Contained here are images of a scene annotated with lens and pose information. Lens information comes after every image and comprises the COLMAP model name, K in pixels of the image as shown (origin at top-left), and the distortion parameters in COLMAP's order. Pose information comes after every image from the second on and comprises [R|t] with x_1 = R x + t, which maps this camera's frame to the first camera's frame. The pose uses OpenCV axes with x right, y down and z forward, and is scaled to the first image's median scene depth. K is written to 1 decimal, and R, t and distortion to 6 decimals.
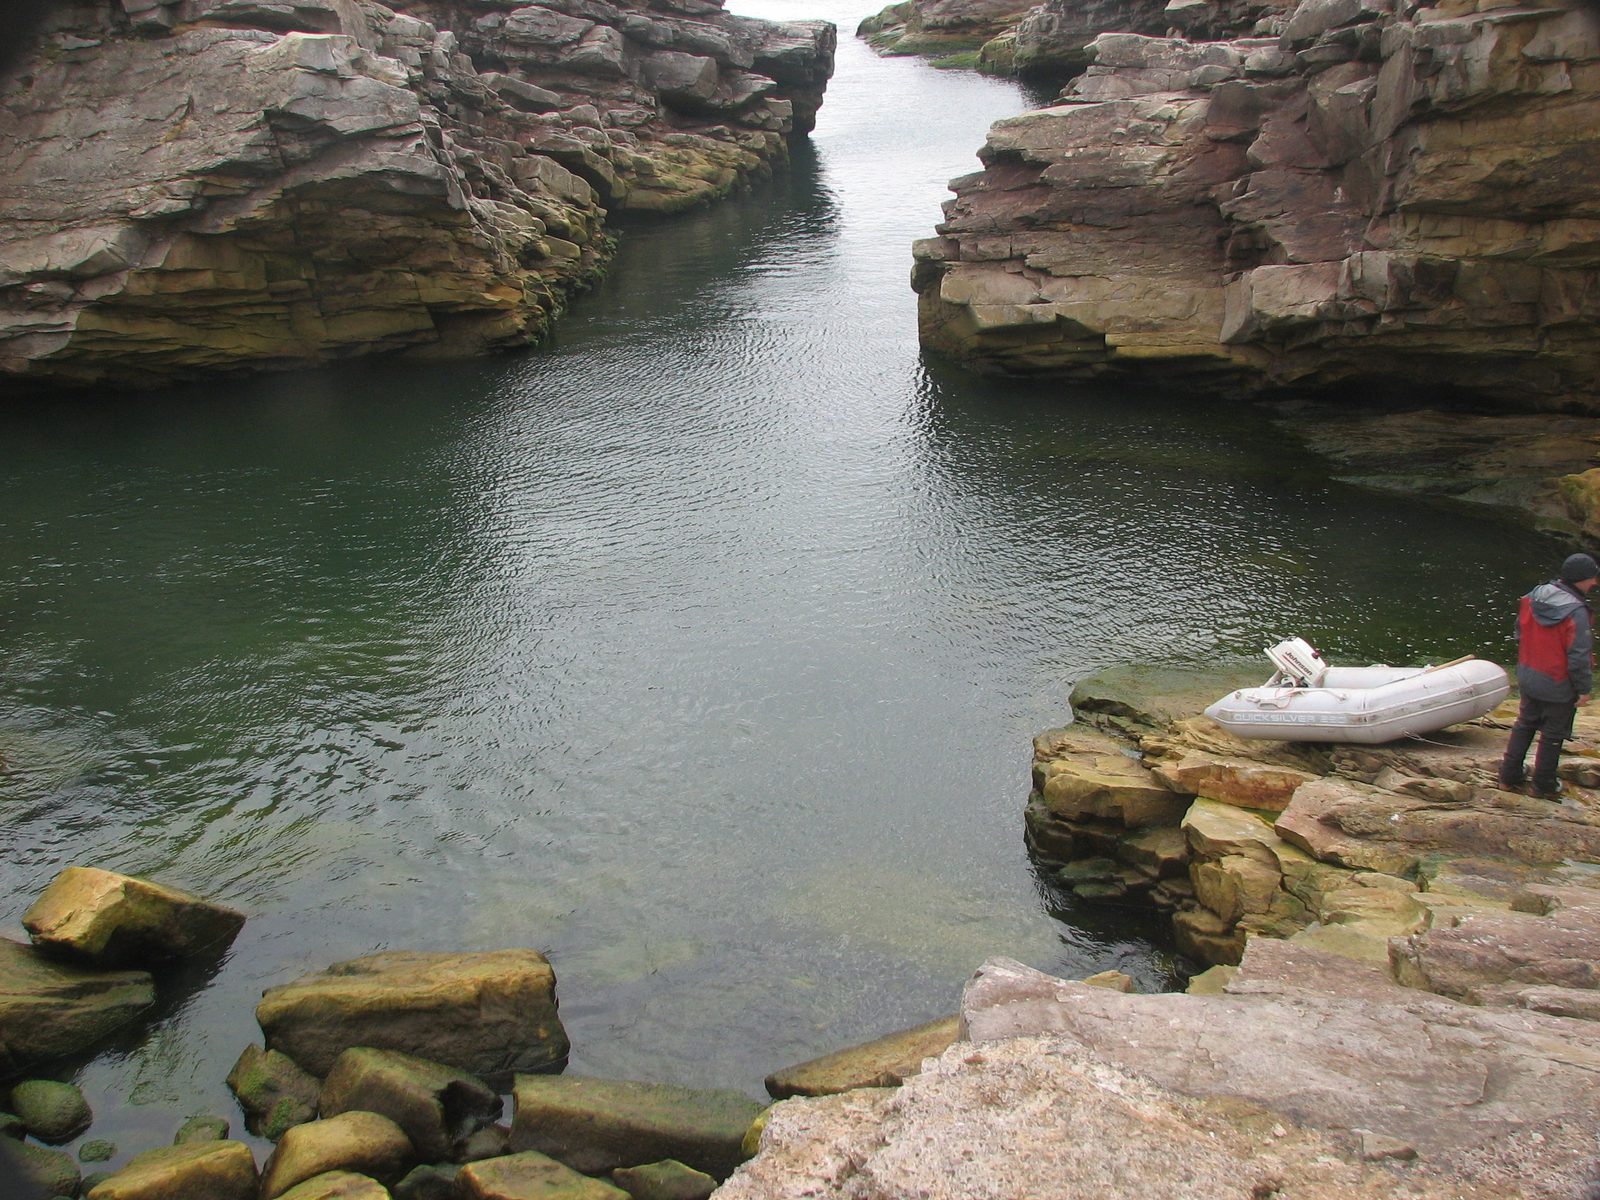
lens RADIAL K [[1733.0, 0, 814.3], [0, 1733.0, 588.7], [0, 0, 1]] dist [-0.125000, 0.000000]
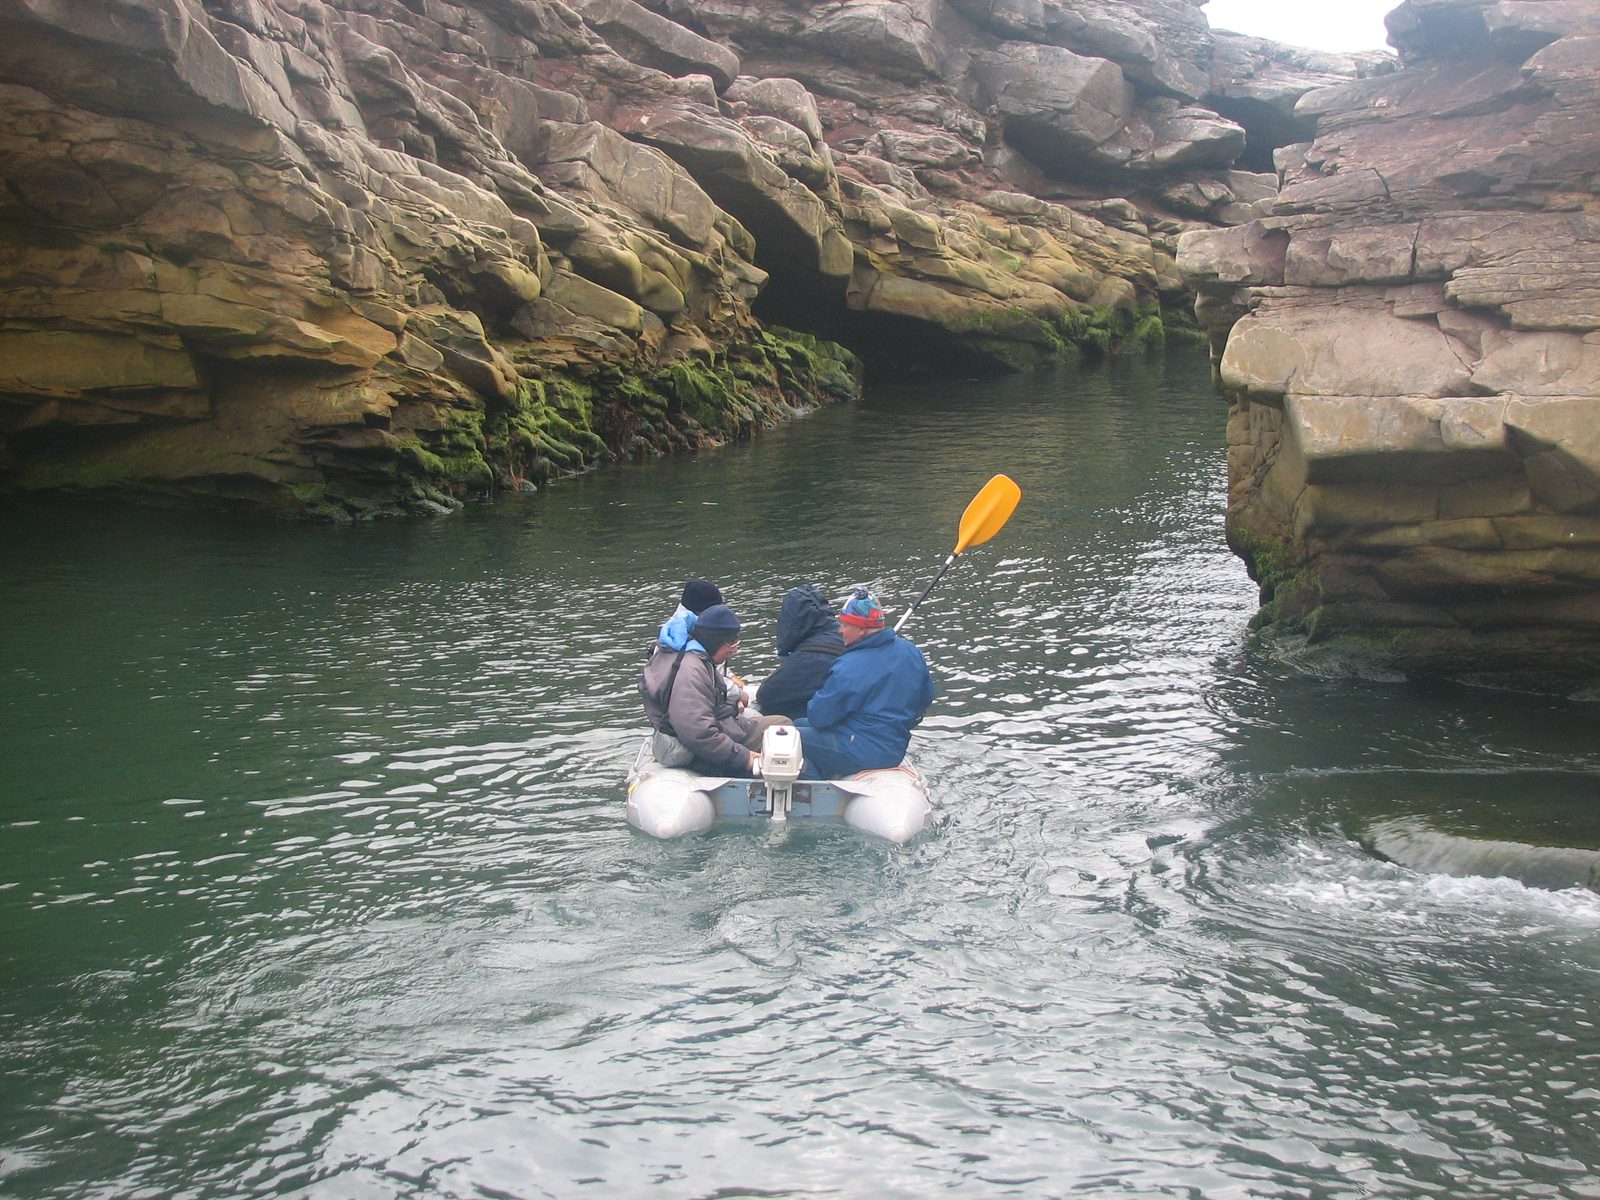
lens RADIAL K [[2710.6, 0, 784.2], [0, 2710.6, 566.9], [0, 0, 1]] dist [0.040038, 0.000000]
pose [[0.954930, 0.118276, -0.272250, 0.145231], [-0.170751, 0.969122, -0.177893, -0.004400], [0.242803, 0.216362, 0.945639, 0.409324]]
